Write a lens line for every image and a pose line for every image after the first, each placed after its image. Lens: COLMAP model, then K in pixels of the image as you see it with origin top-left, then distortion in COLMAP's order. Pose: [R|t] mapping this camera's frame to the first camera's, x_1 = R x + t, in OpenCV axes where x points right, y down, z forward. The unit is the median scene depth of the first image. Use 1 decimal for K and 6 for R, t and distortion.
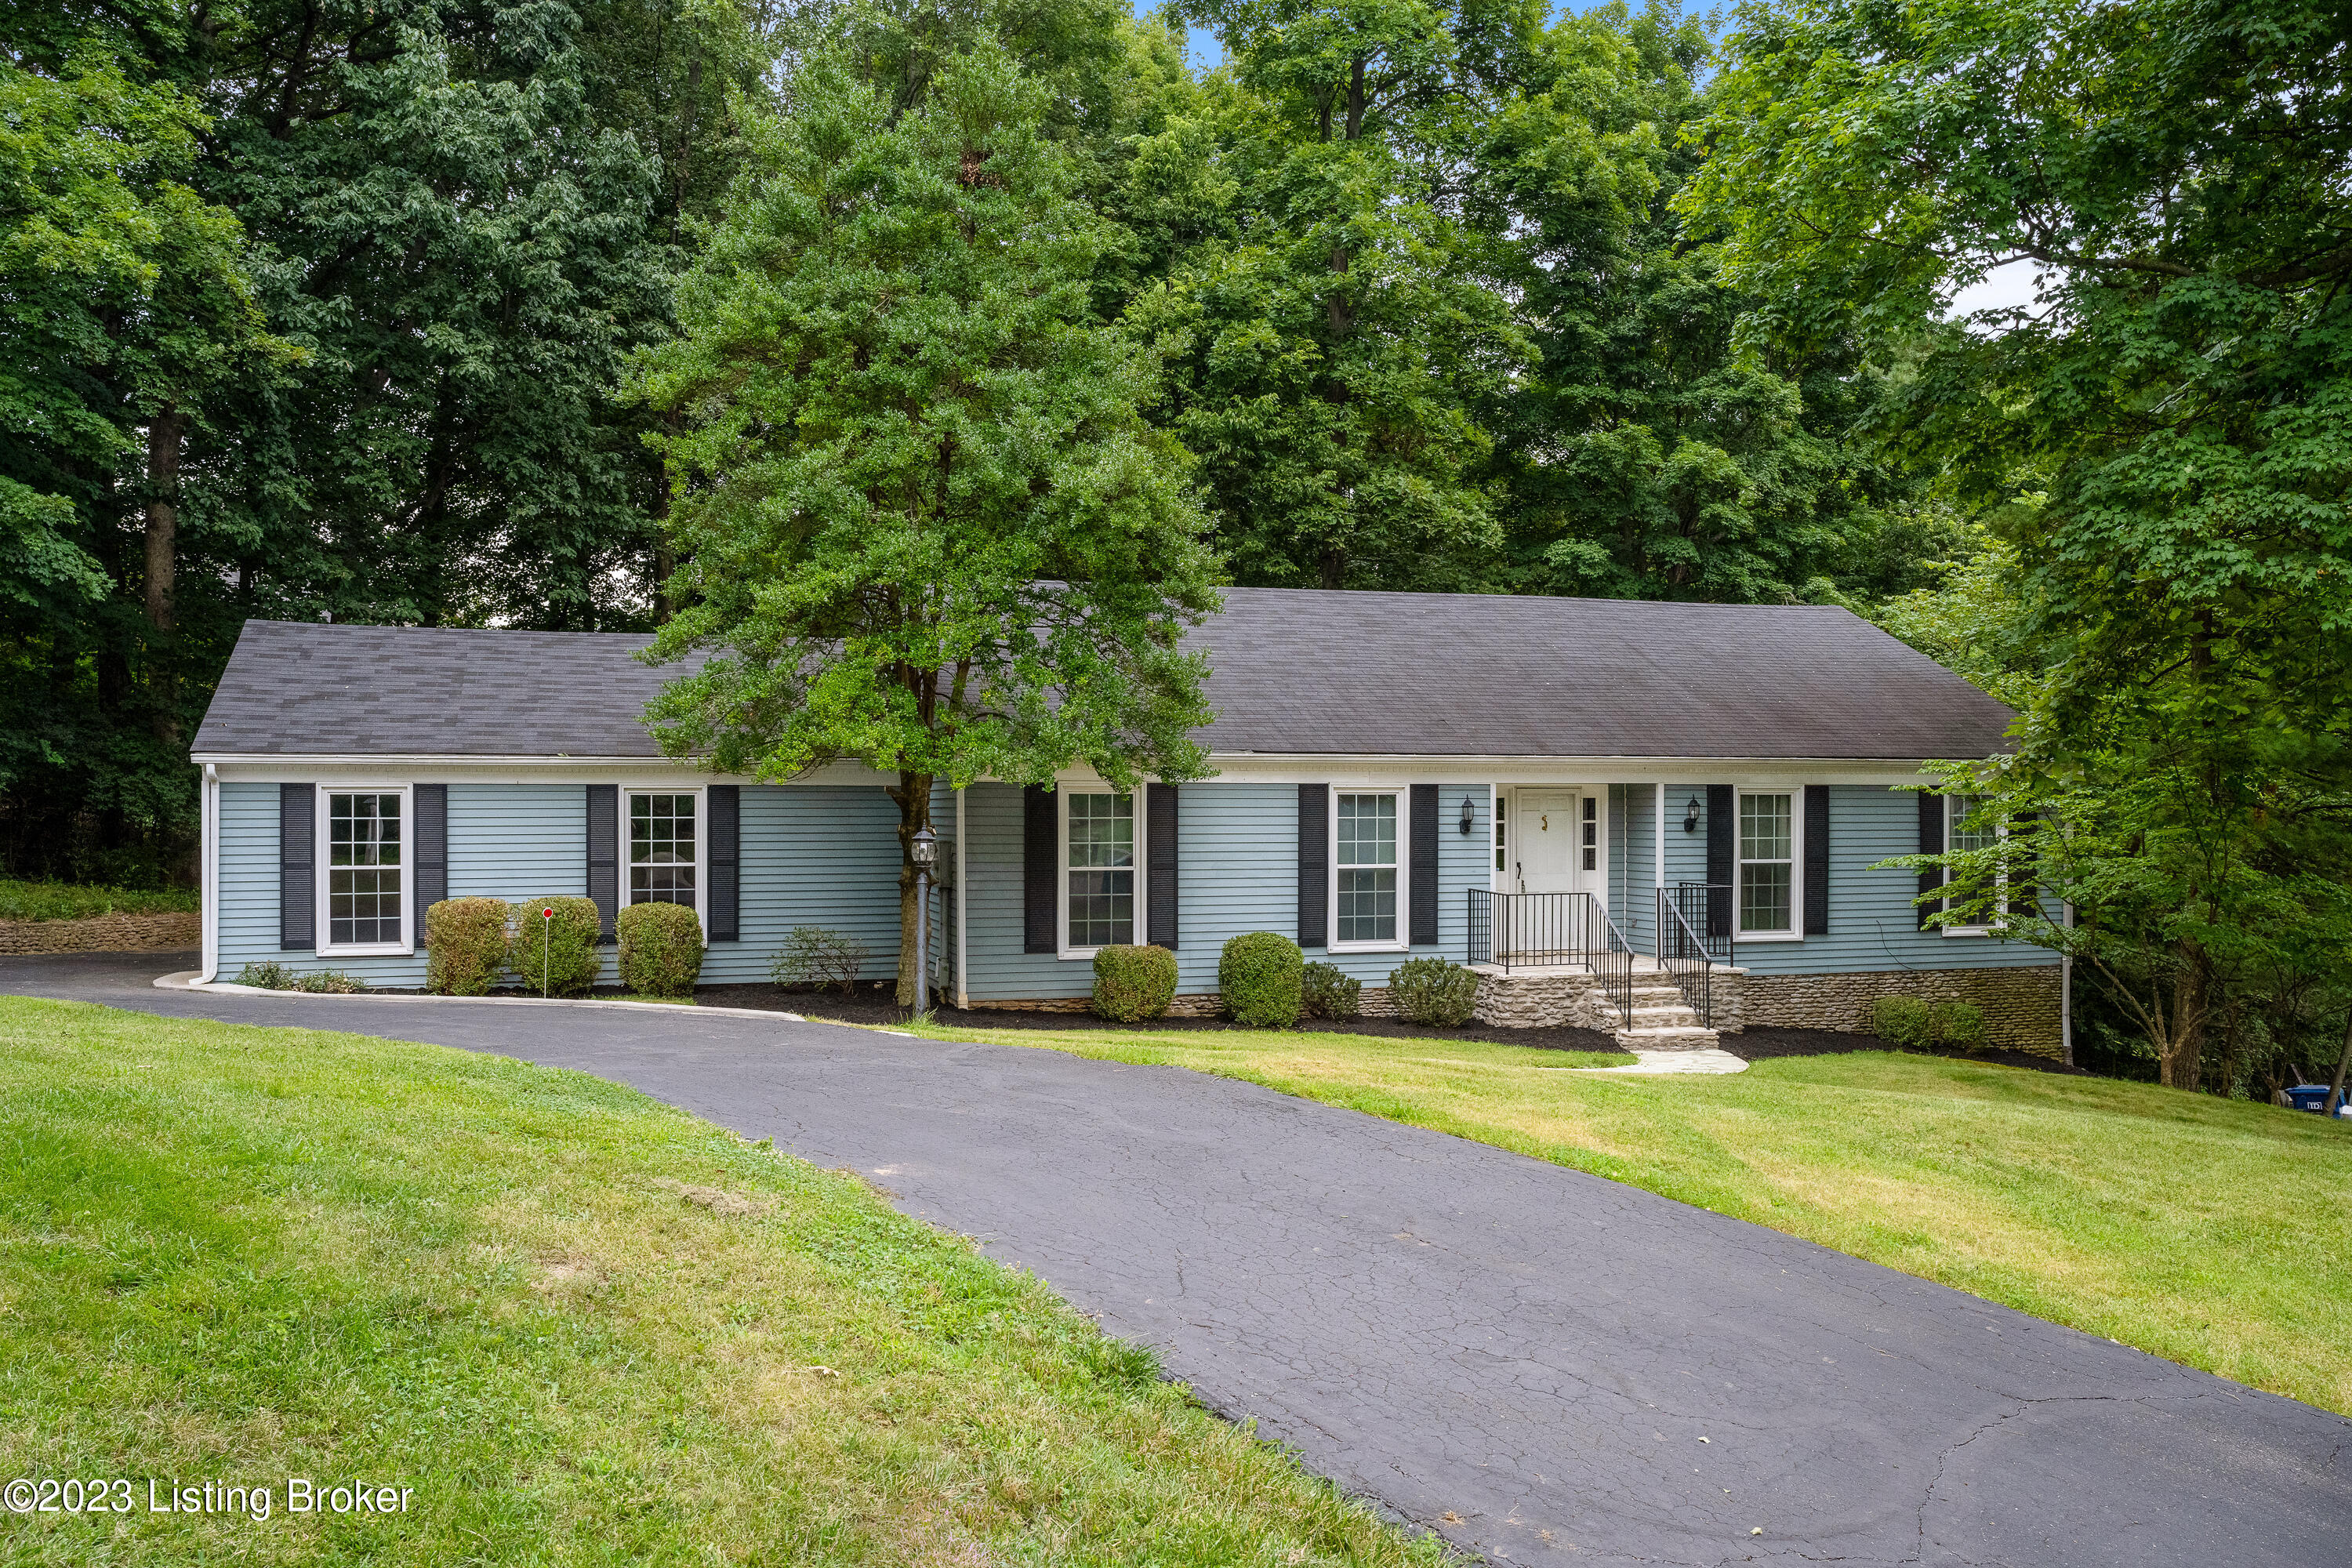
lens RADIAL K [[1901.1, 0, 1190.7], [0, 1901.1, 801.6], [0, 0, 1]] dist [0.004428, 0.002499]
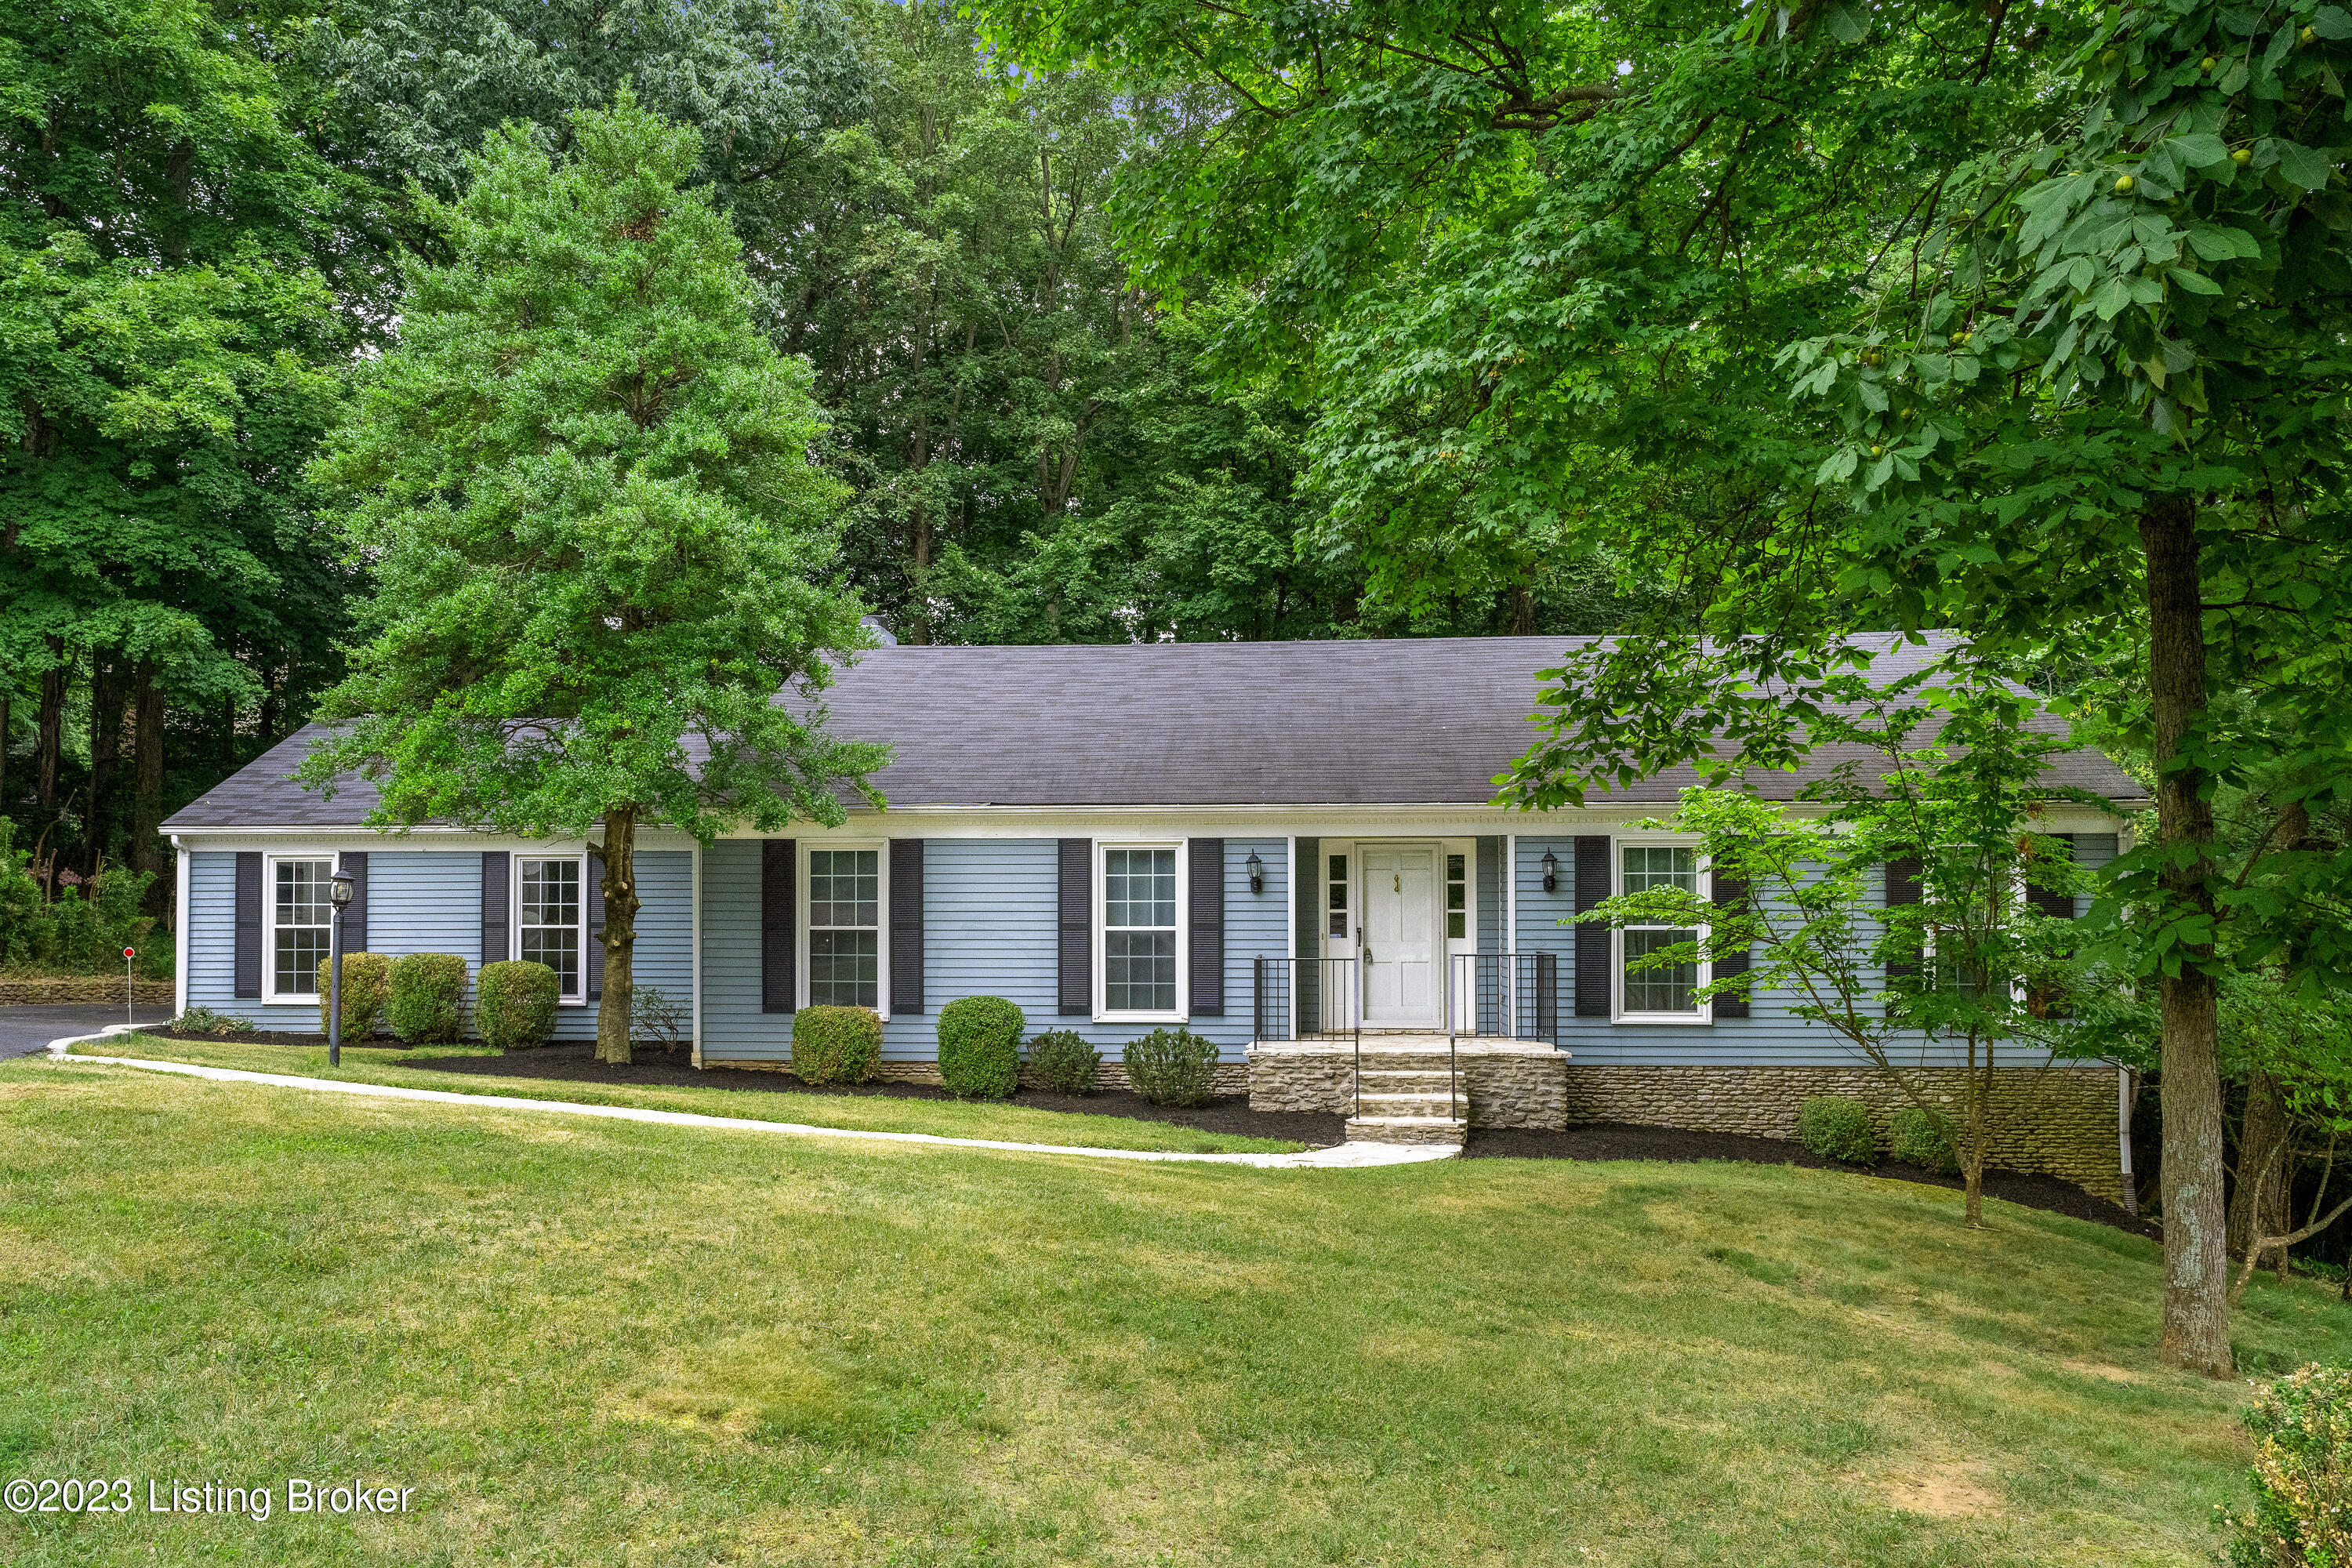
lens RADIAL K [[1816.4, 0, 1166.3], [0, 1816.4, 860.9], [0, 0, 1]] dist [-0.000940, 0.006576]
pose [[0.922184, -0.012236, -0.386559, 0.447269], [0.001772, 0.999623, -0.027414, 0.025679], [0.386748, 0.024596, 0.921857, 0.200216]]
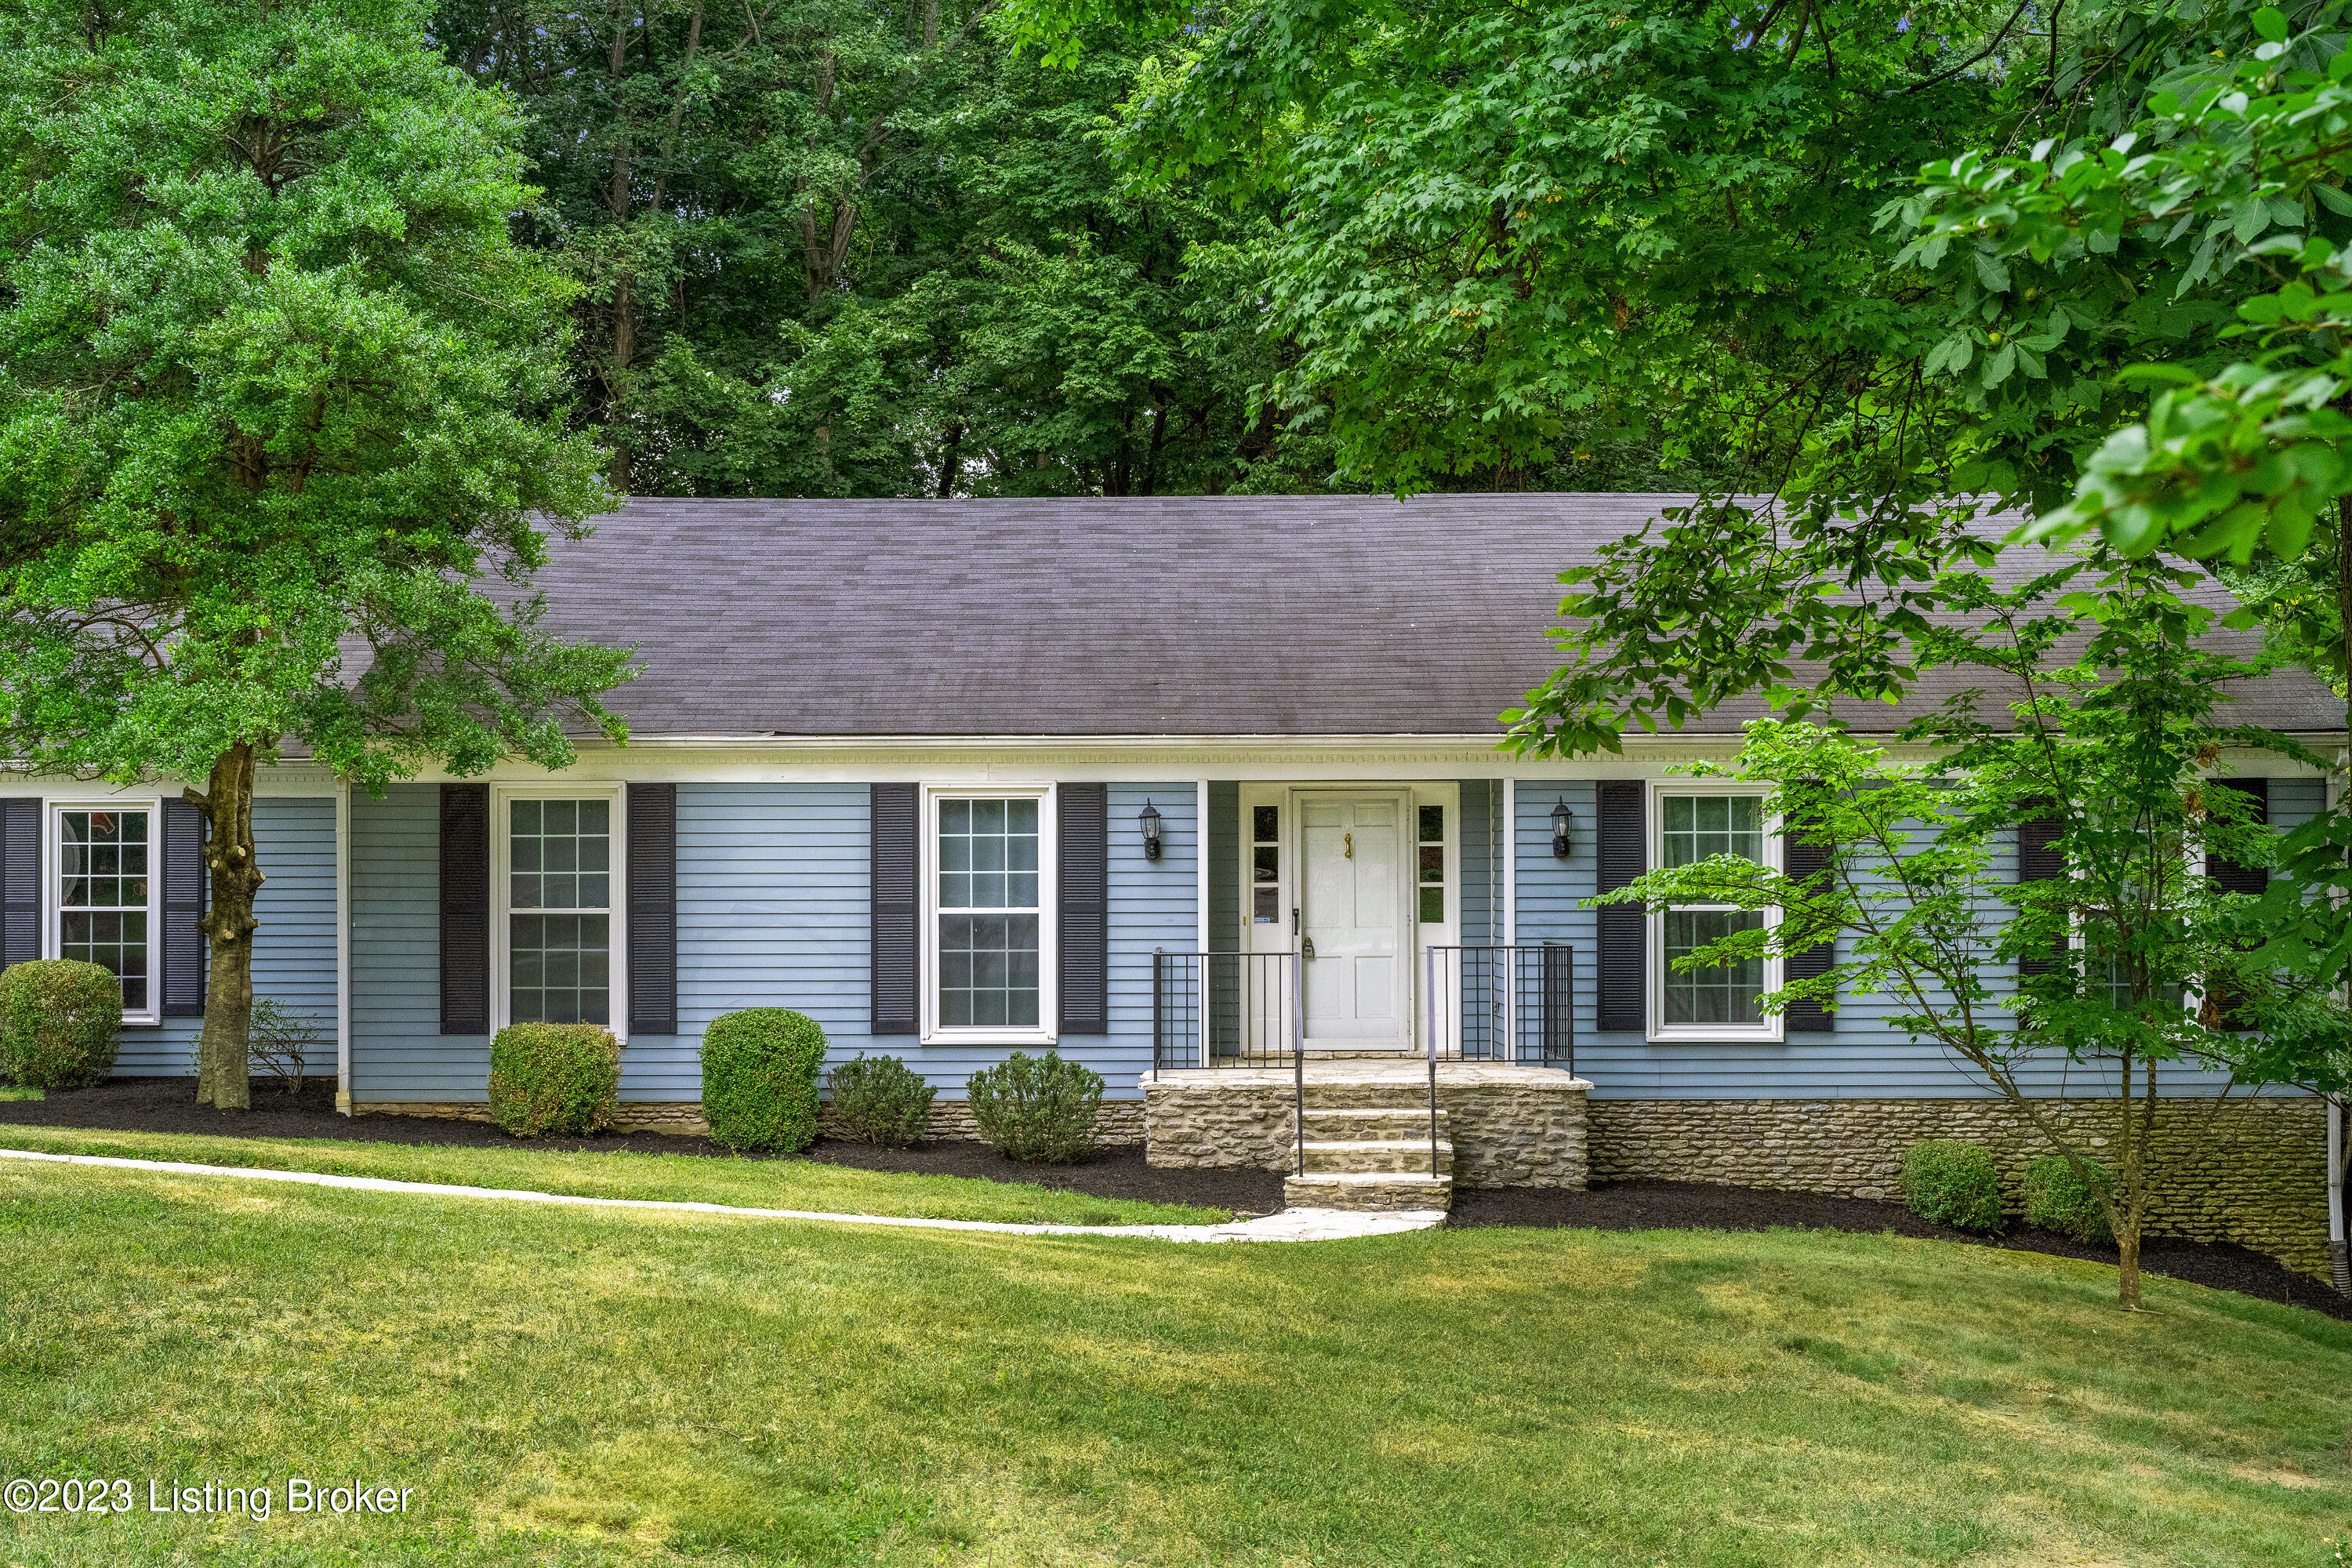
lens RADIAL K [[2794.6, 0, 1170.0], [0, 2794.6, 794.2], [0, 0, 1]] dist [0.011455, 0.000000]
pose [[0.949987, -0.011697, -0.312069, 0.452075], [0.003369, 0.999624, -0.027213, 0.020682], [0.312270, 0.024801, 0.949670, 0.119567]]
